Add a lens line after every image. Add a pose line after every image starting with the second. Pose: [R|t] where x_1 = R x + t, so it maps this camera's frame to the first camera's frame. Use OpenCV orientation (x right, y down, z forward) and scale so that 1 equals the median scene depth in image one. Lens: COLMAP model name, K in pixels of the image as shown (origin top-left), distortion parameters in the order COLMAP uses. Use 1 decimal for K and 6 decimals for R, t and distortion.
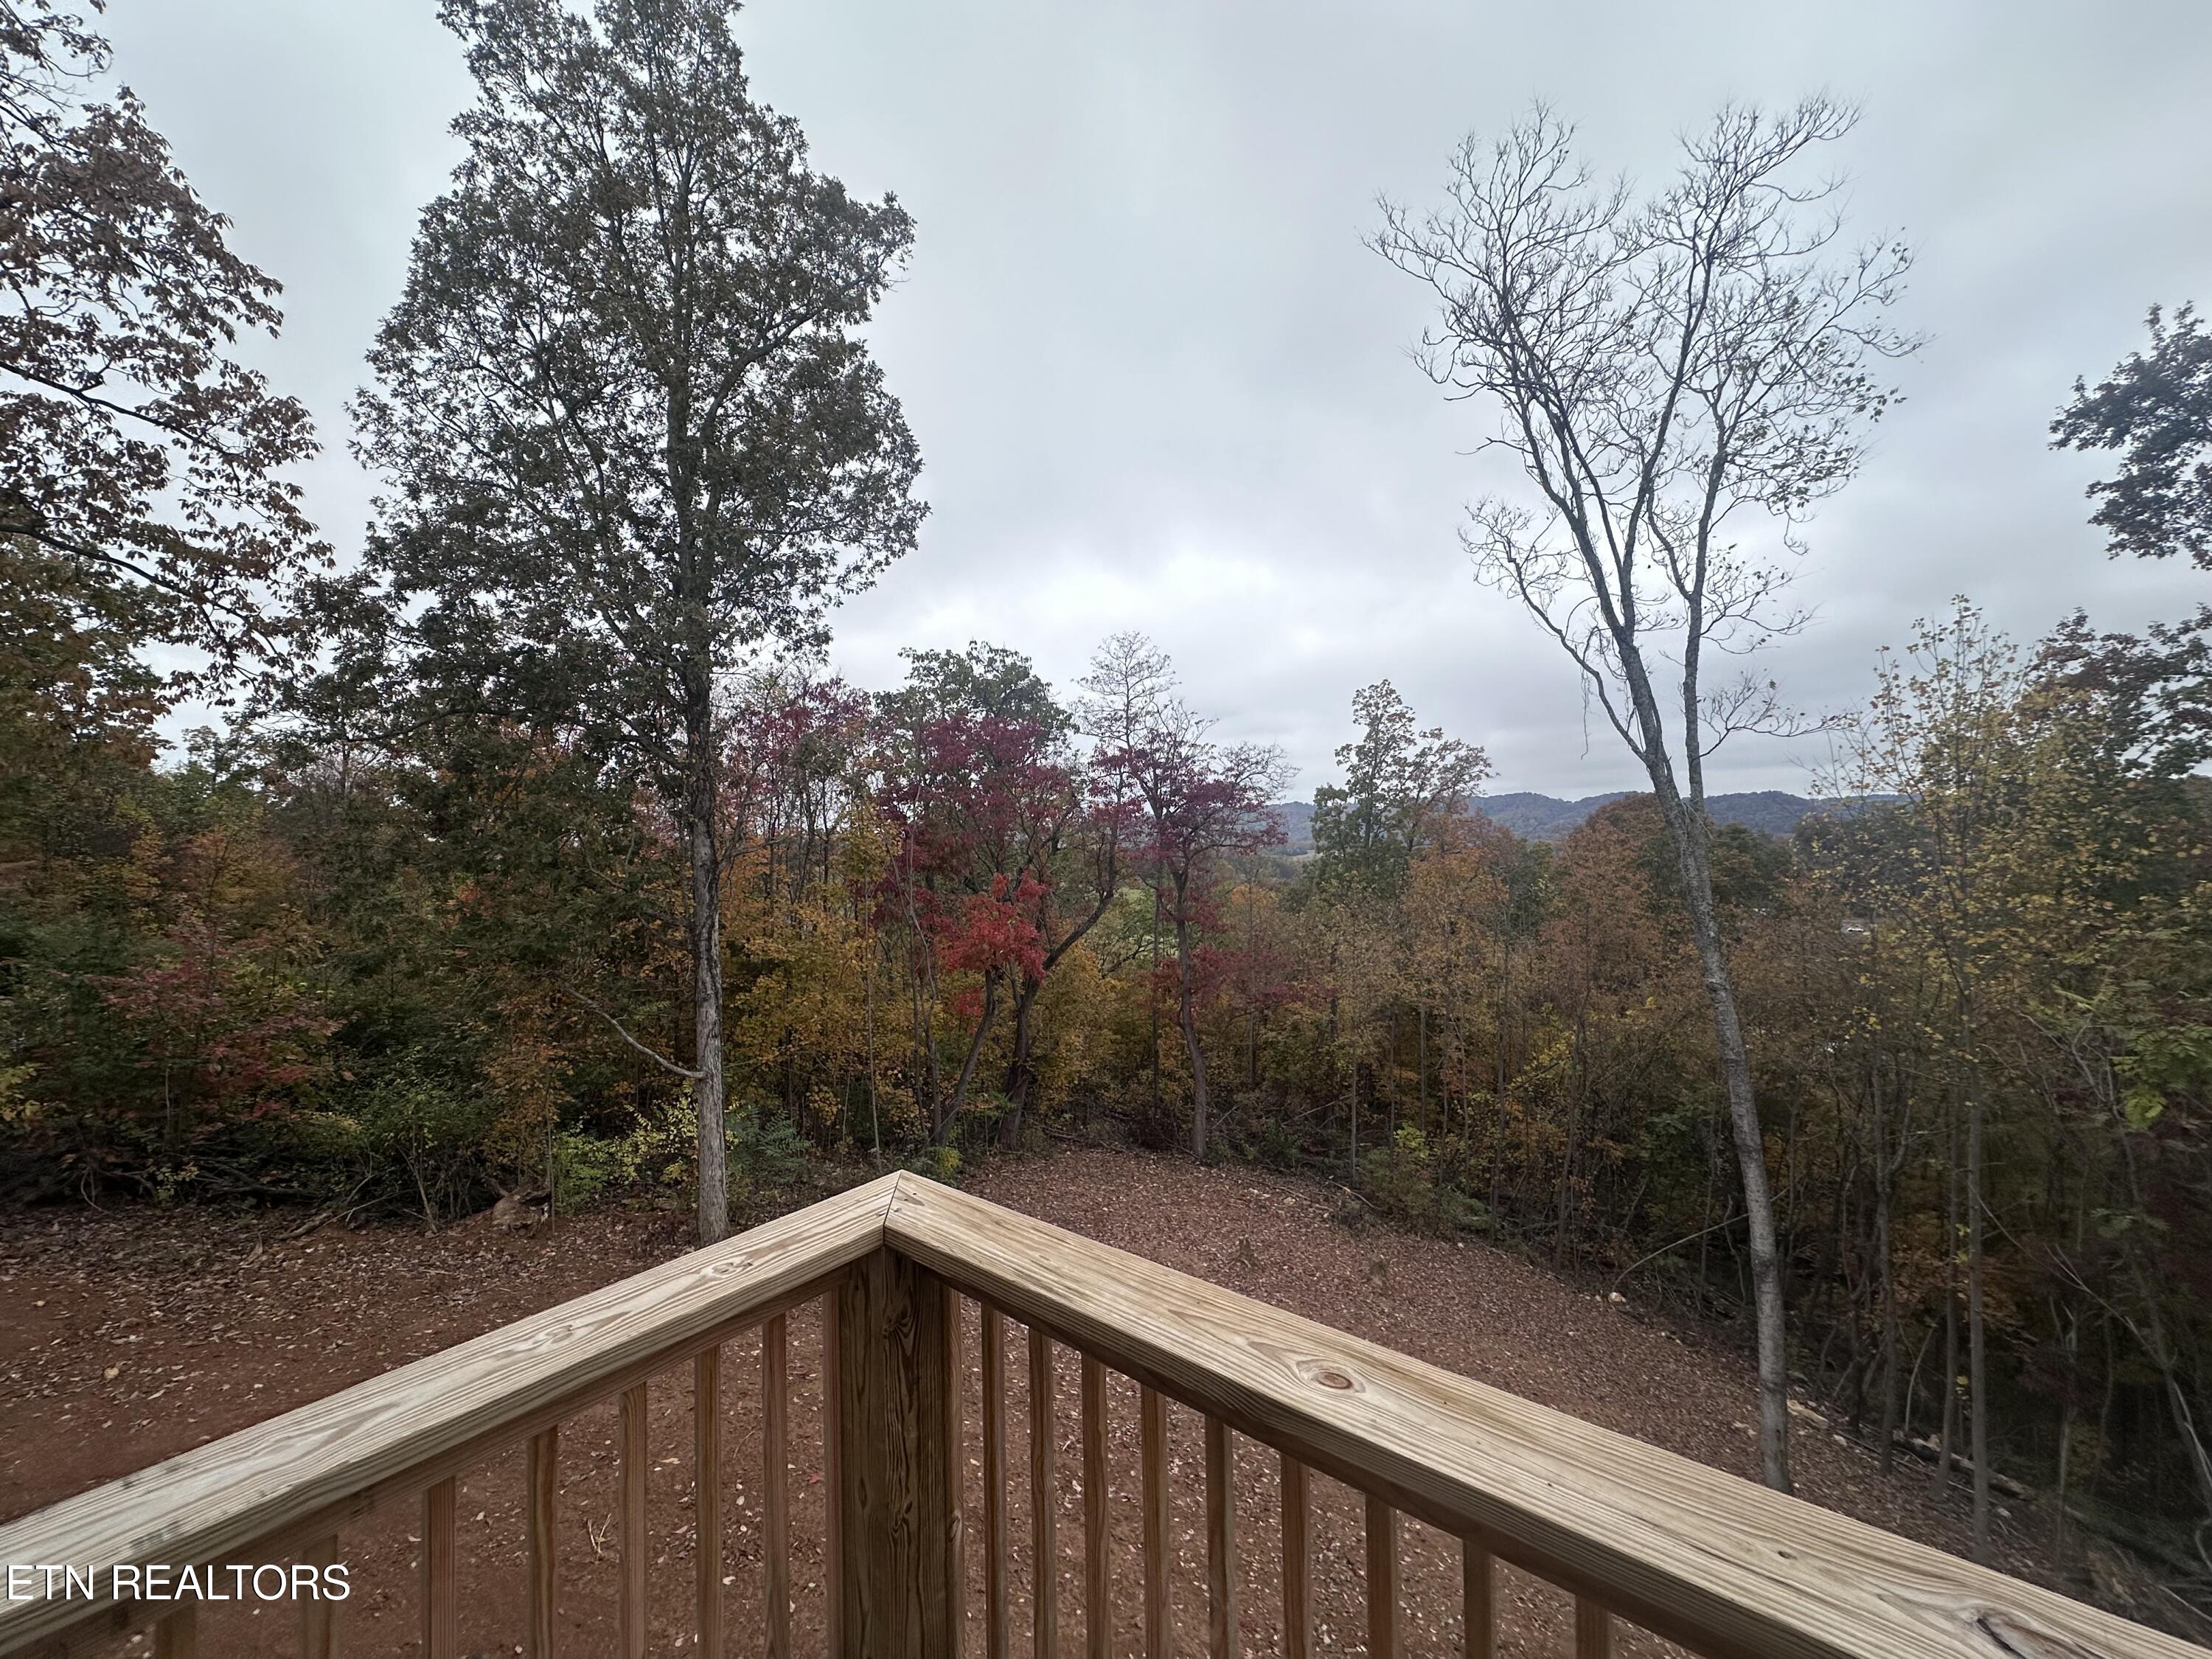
lens RADIAL K [[875.2, 0, 1105.1], [0, 875.2, 828.6], [0, 0, 1]] dist [-0.001037, 0.000155]
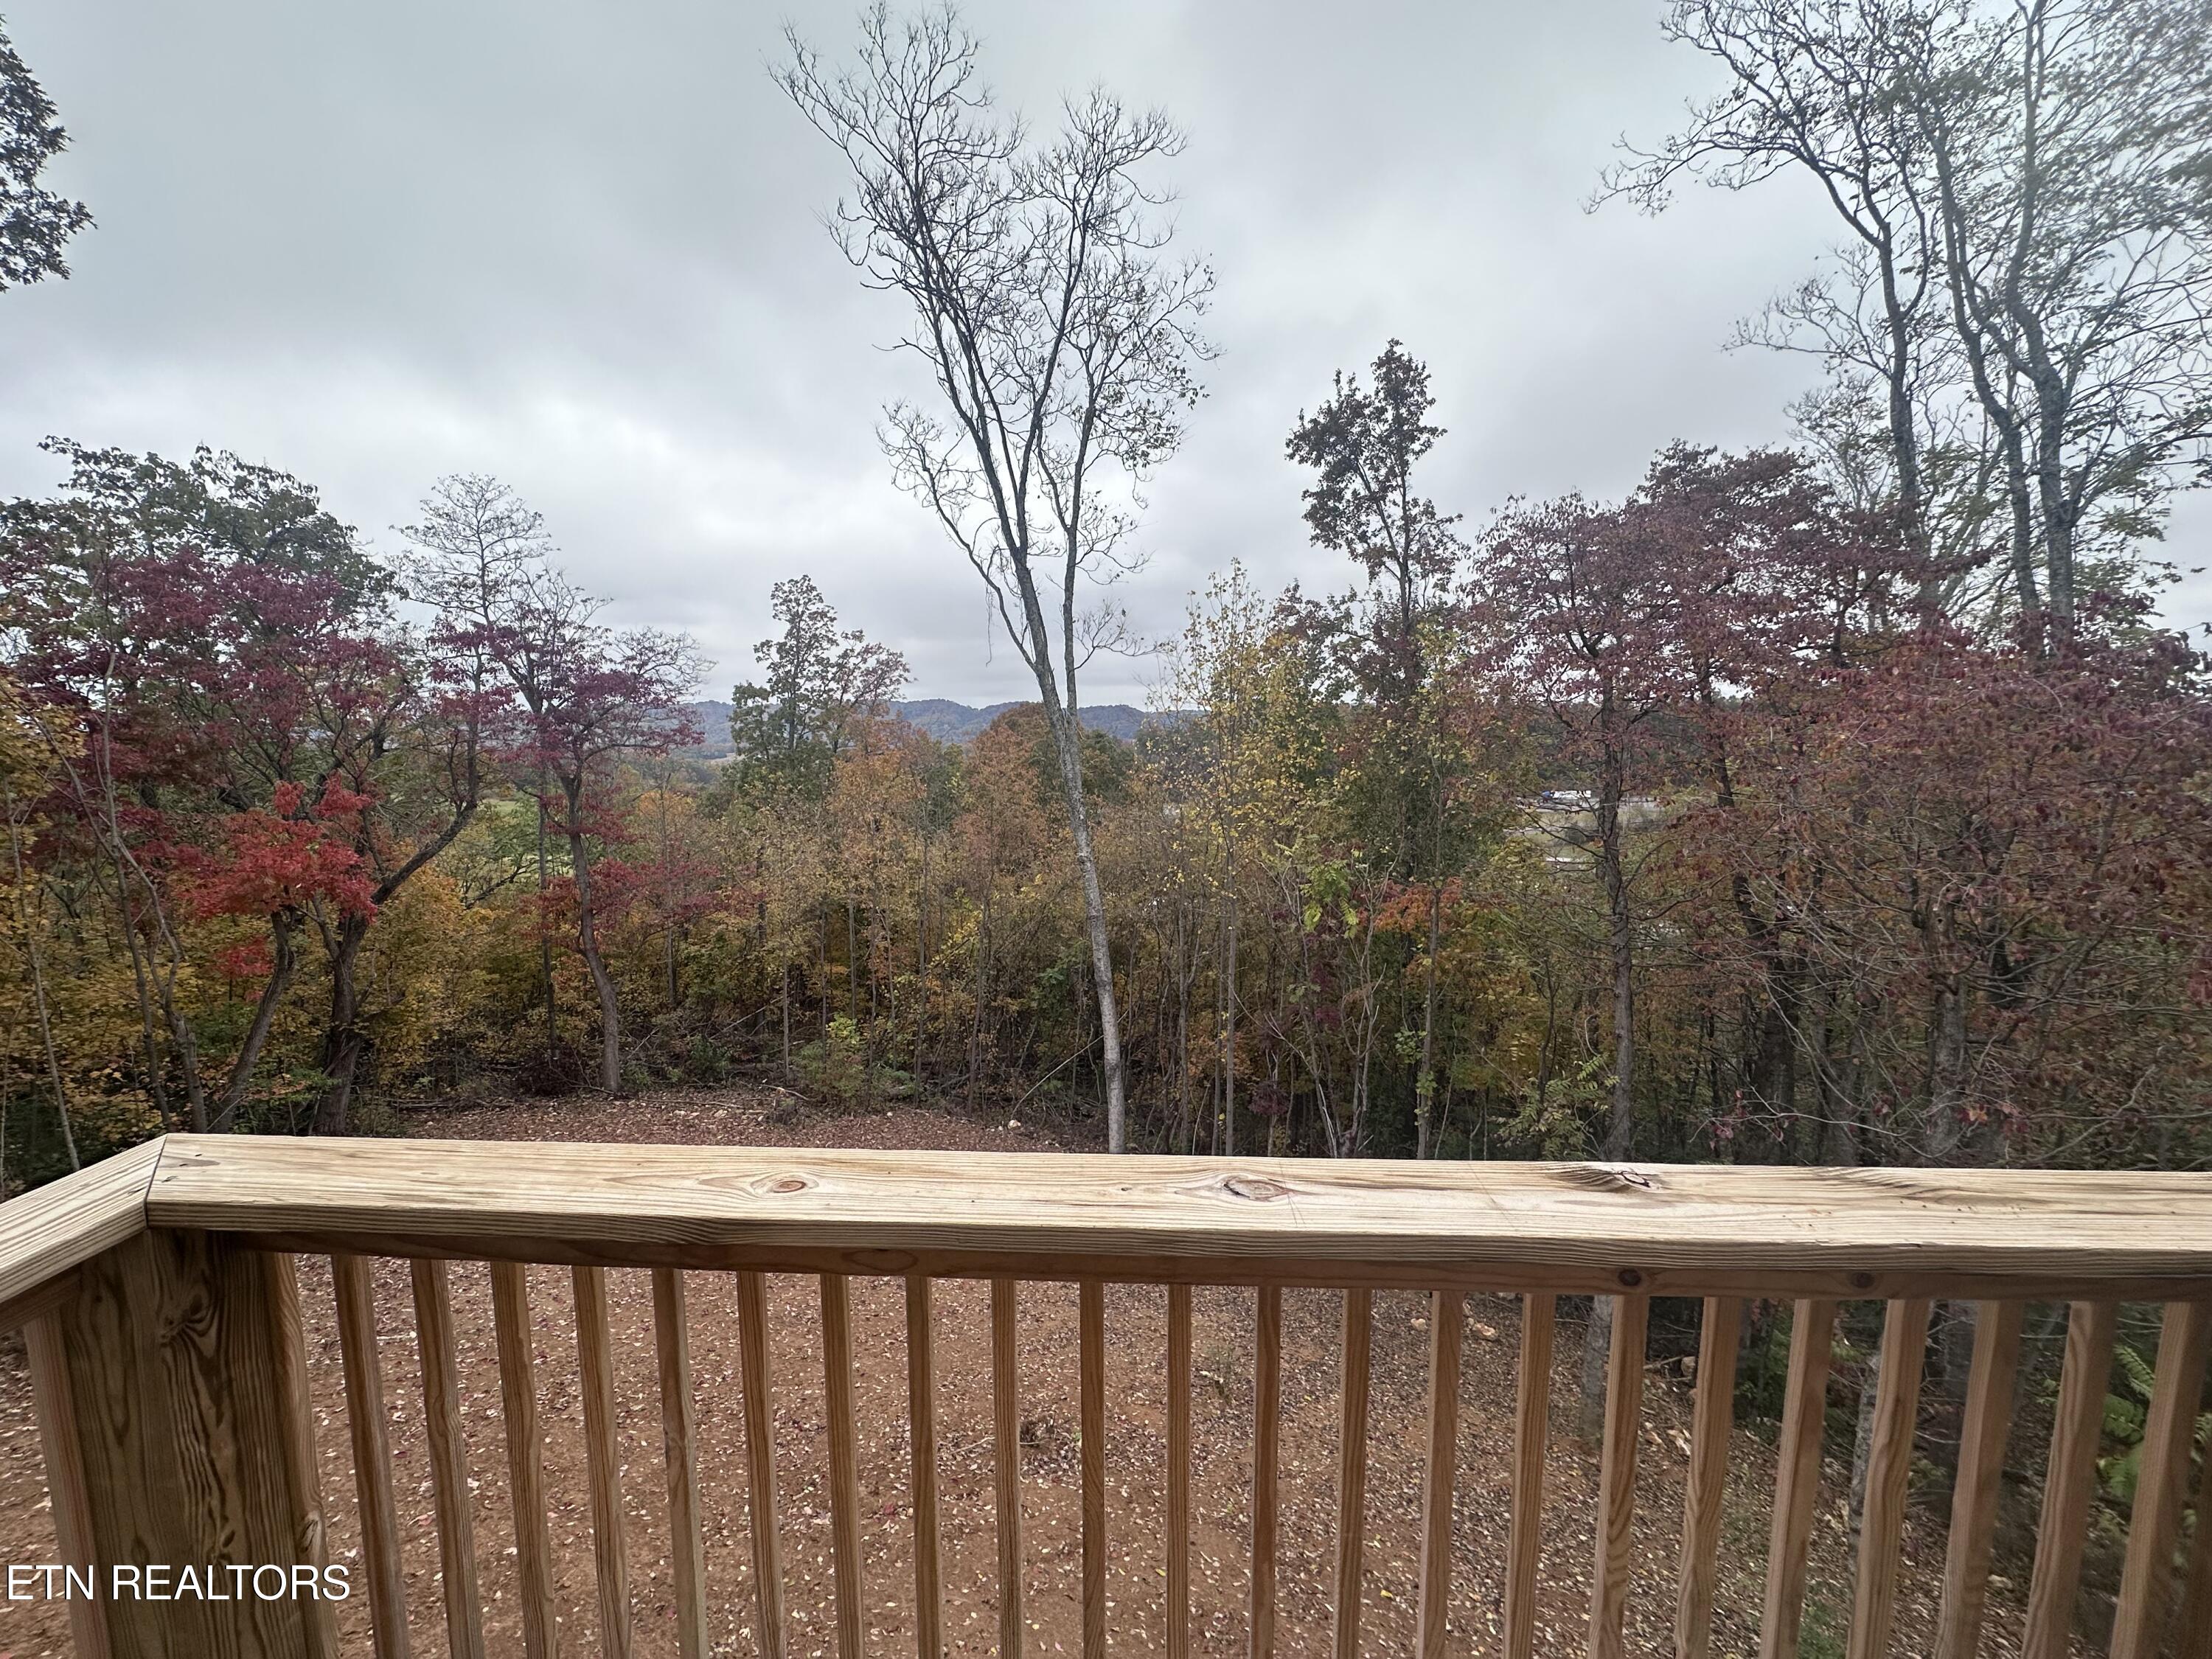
lens RADIAL K [[878.3, 0, 1106.0], [0, 878.3, 829.5], [0, 0, 1]] dist [-0.001710, 0.000180]
pose [[0.805909, -0.054803, 0.589498, -0.001510], [-0.011026, 0.994144, 0.107496, 0.004045], [-0.591937, -0.093132, 0.800586, -0.001821]]
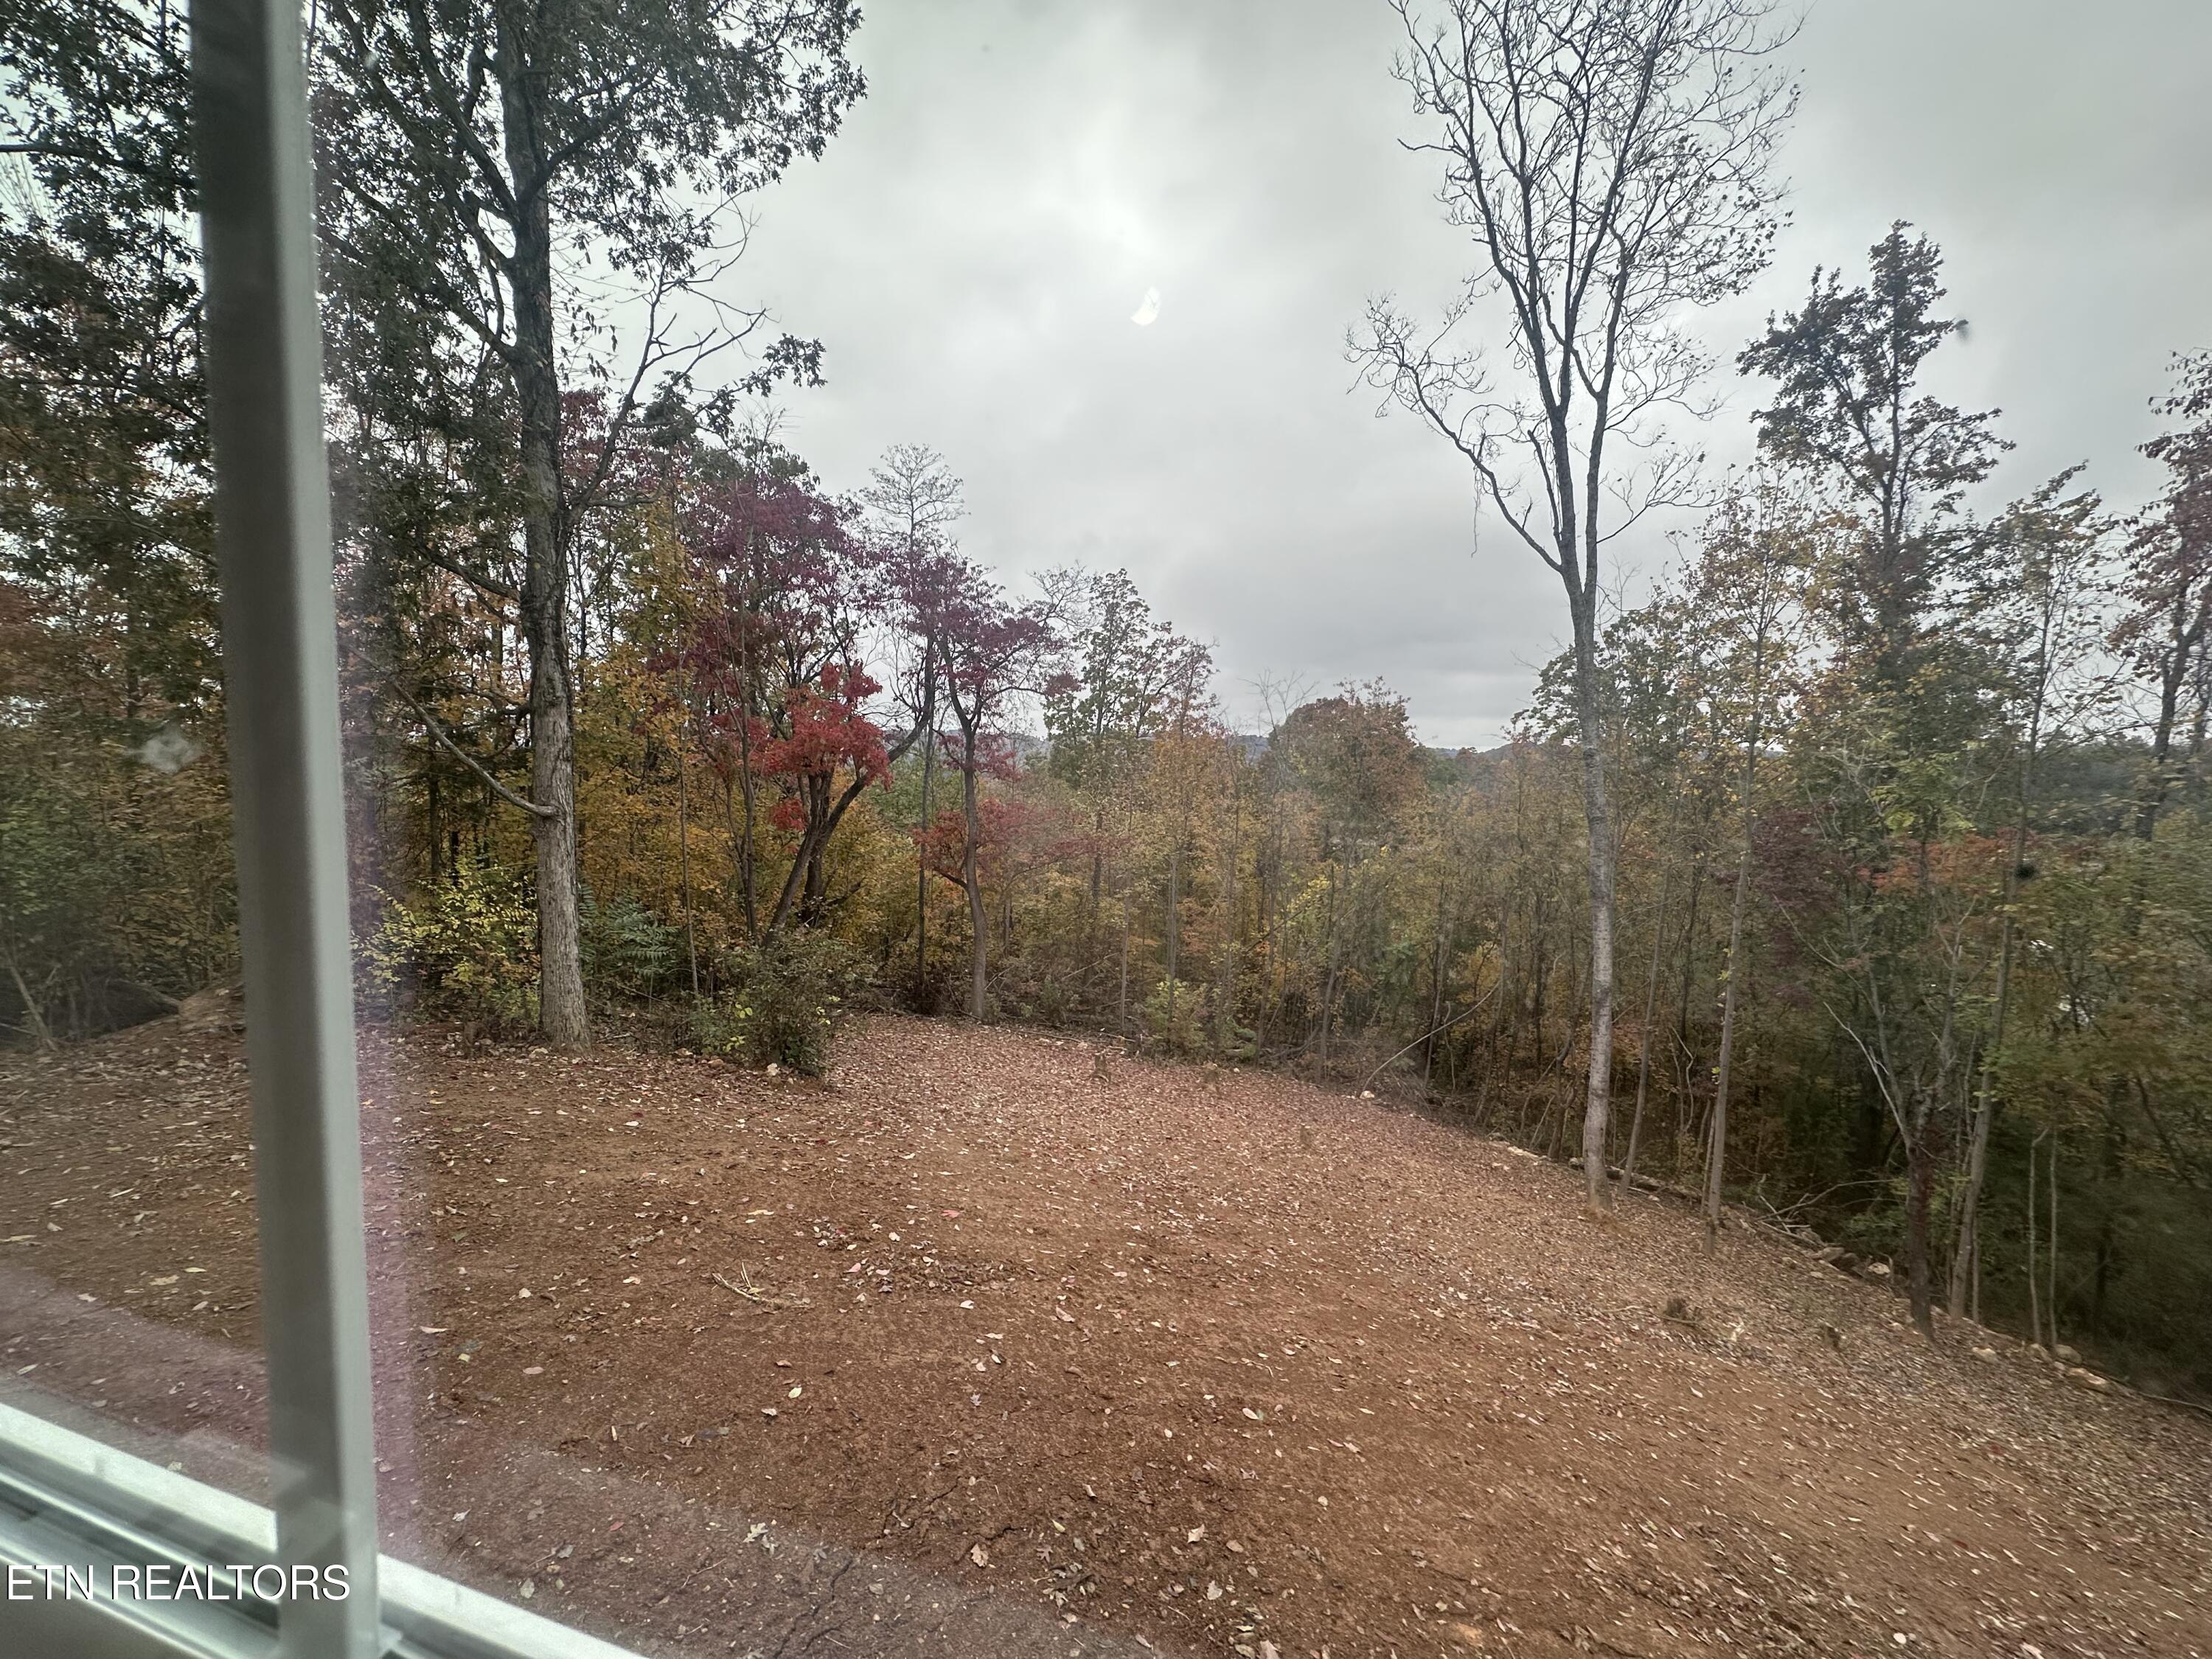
lens RADIAL K [[878.3, 0, 1106.0], [0, 878.3, 829.5], [0, 0, 1]] dist [-0.001710, 0.000180]
pose [[0.928228, 0.009720, 0.371884, -0.198210], [-0.041159, 0.996205, 0.076696, 0.143744], [-0.369727, -0.086498, 0.925105, 0.118059]]
